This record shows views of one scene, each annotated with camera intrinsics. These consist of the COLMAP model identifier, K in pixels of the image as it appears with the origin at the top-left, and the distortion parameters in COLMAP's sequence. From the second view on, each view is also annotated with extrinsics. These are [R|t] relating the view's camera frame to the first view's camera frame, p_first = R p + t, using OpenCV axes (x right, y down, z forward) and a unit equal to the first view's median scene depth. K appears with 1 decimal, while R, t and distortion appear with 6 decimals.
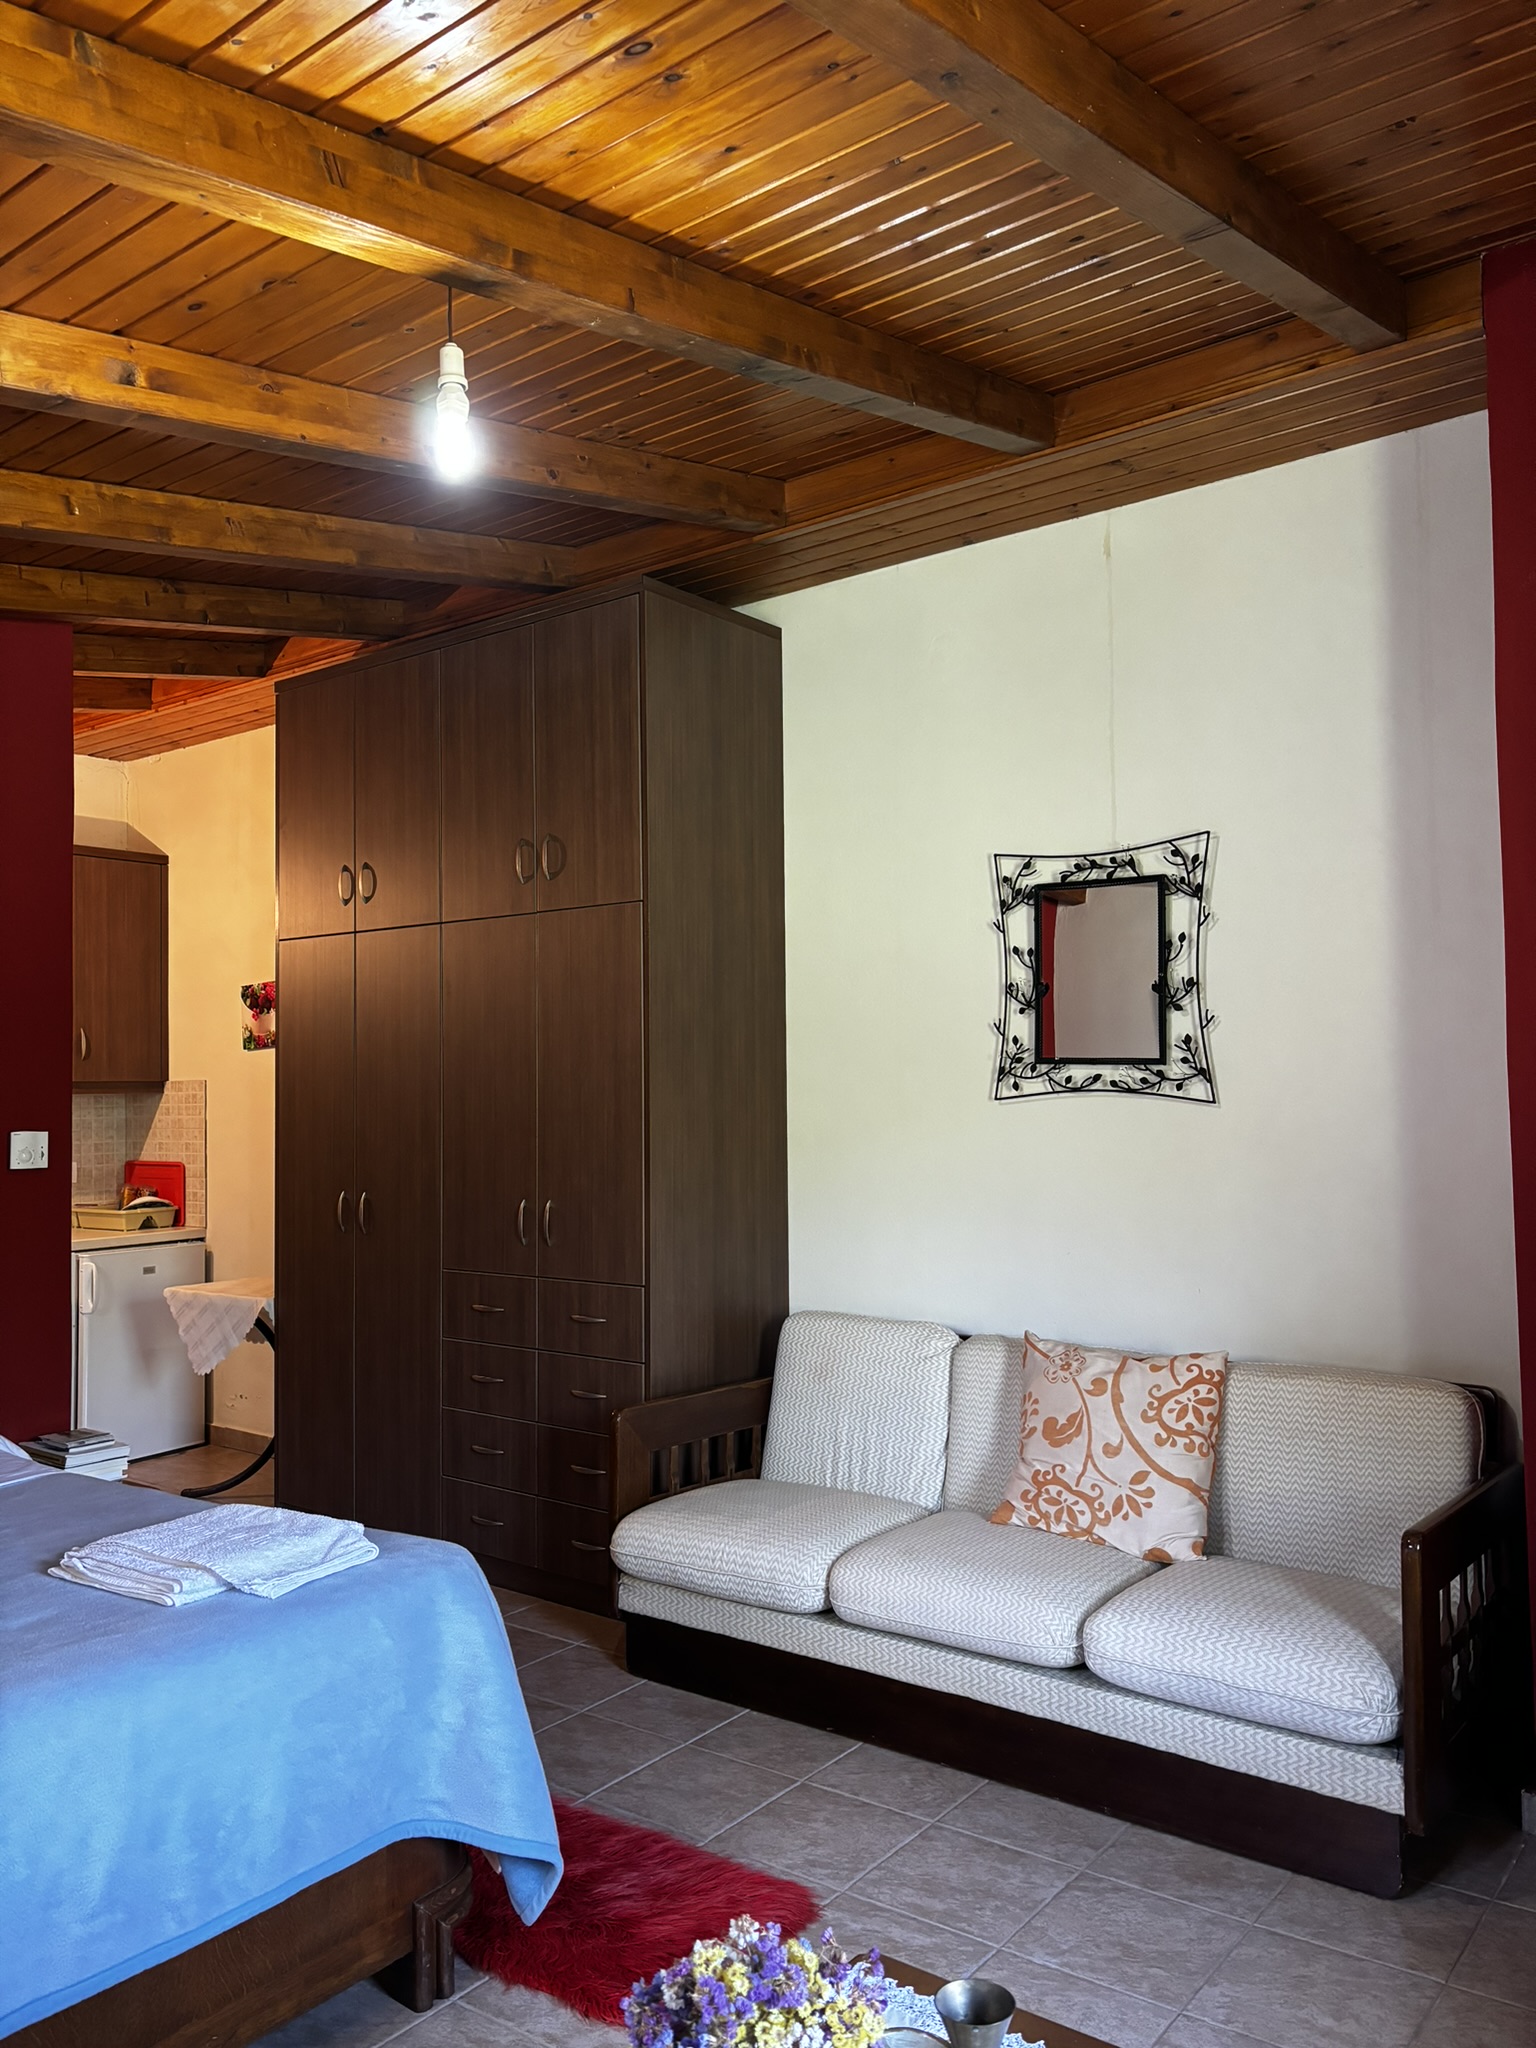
lens RADIAL K [[1556.8, 0, 768.0], [0, 1556.8, 1024.0], [0, 0, 1]] dist [0.054022, 0.002908]
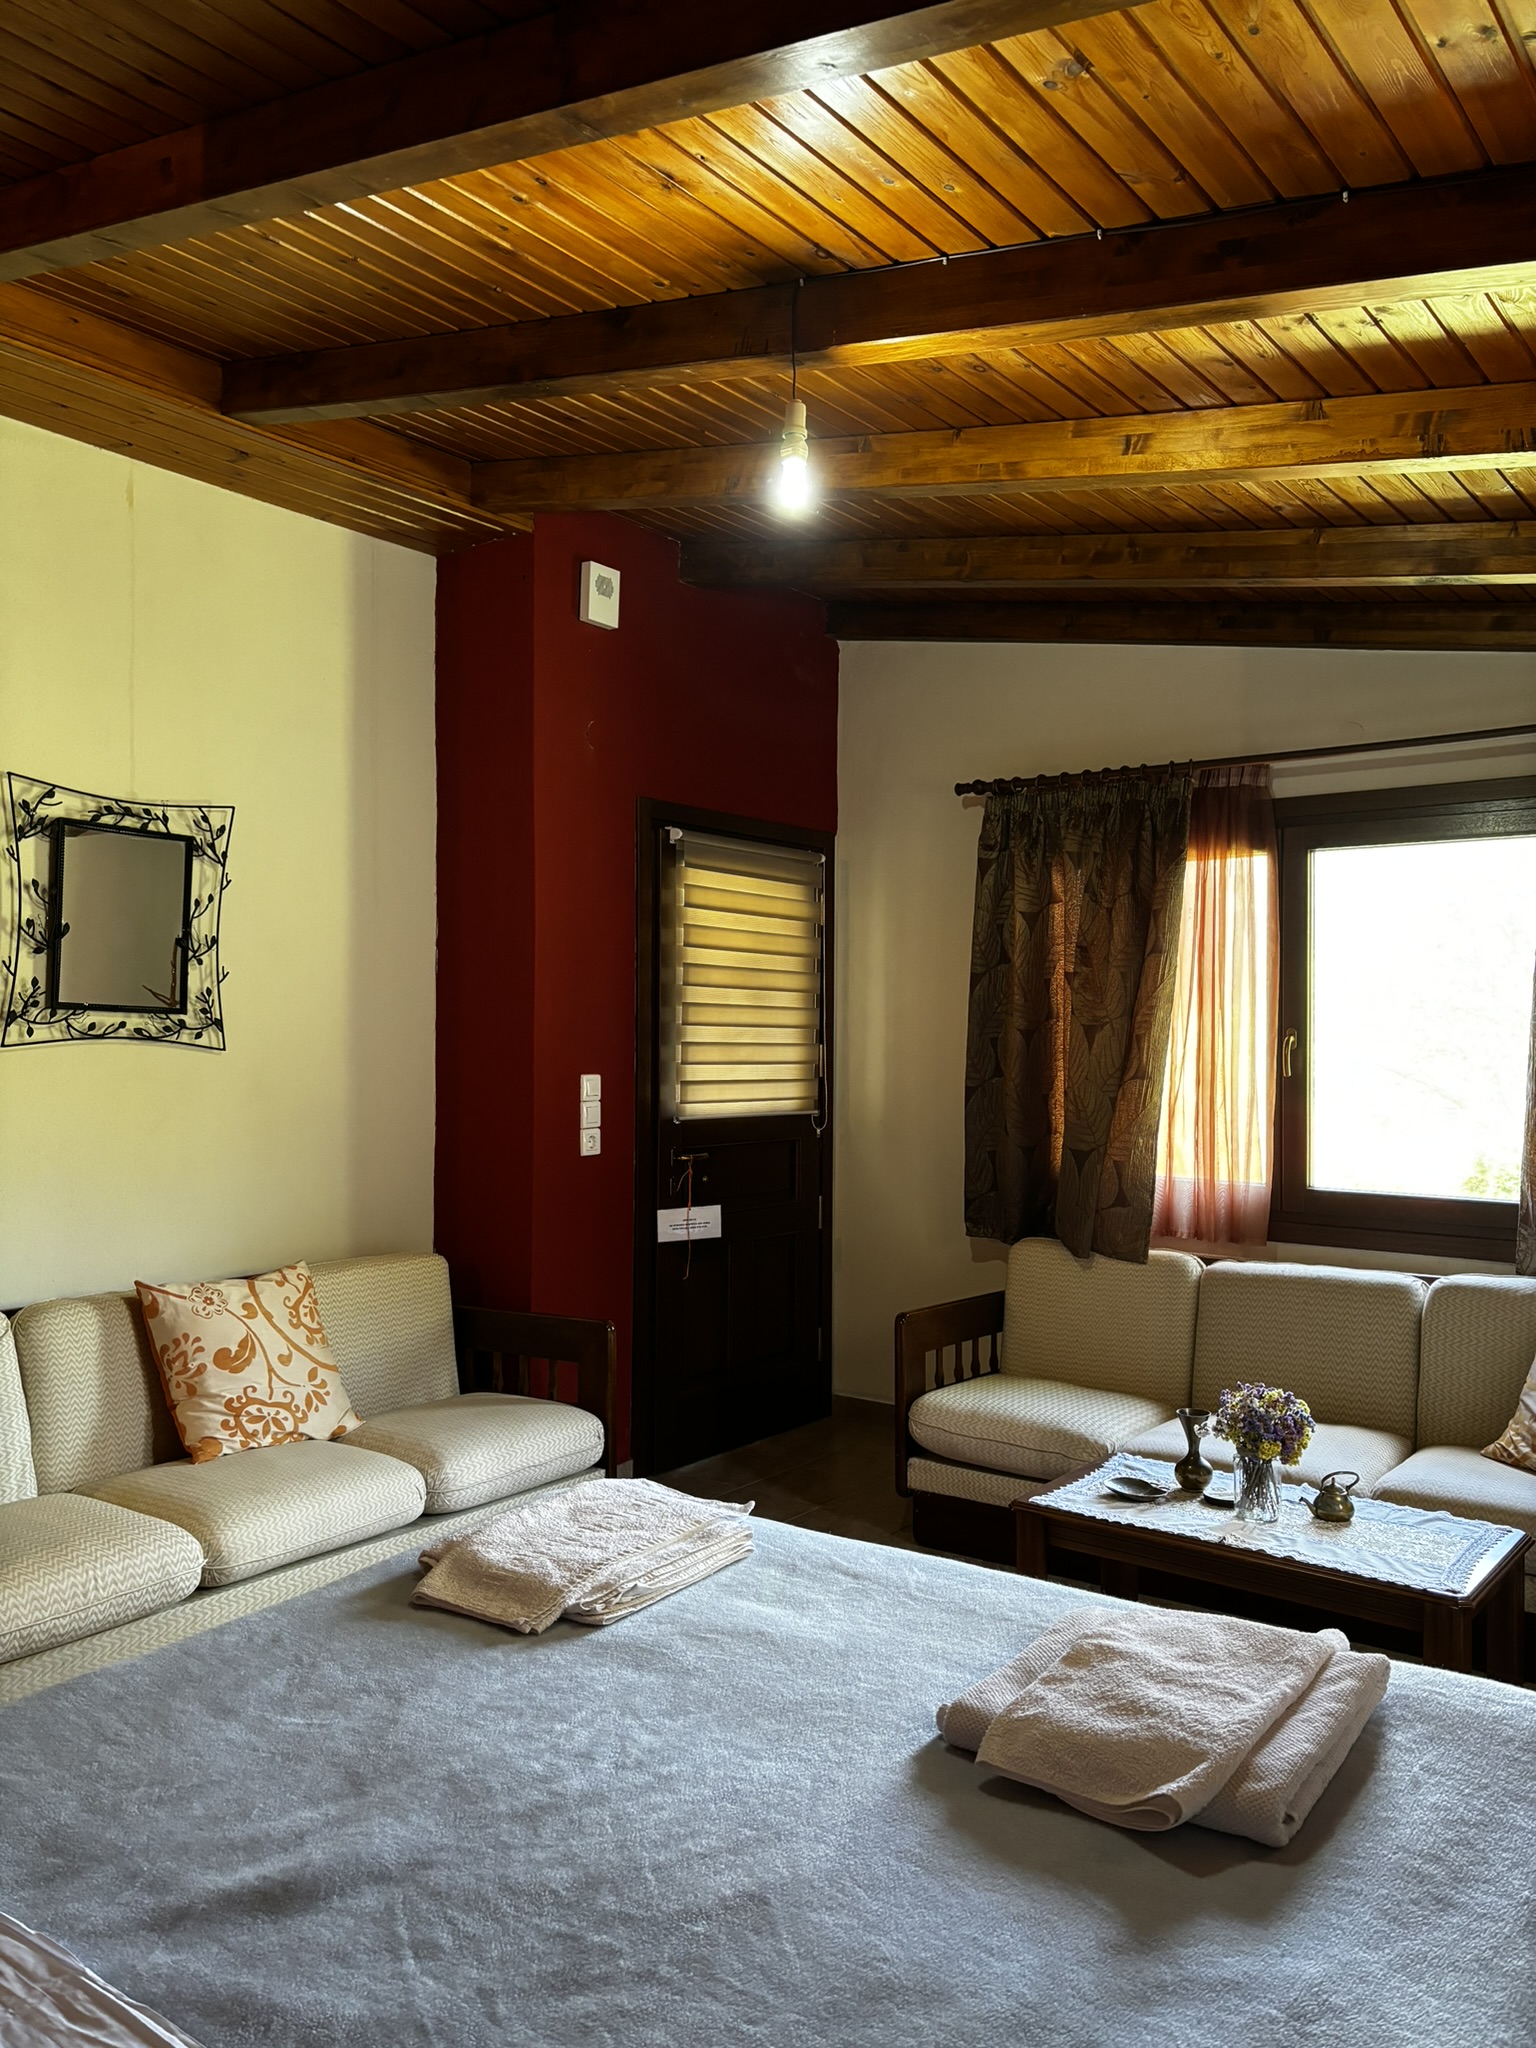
lens RADIAL K [[1556.8, 0, 768.0], [0, 1556.8, 1024.0], [0, 0, 1]] dist [0.054022, 0.002908]
pose [[0.004172, 0.019087, 0.999809, -0.809912], [-0.055409, 0.998286, -0.018827, 0.030349], [-0.998455, -0.055319, 0.005223, 0.590745]]
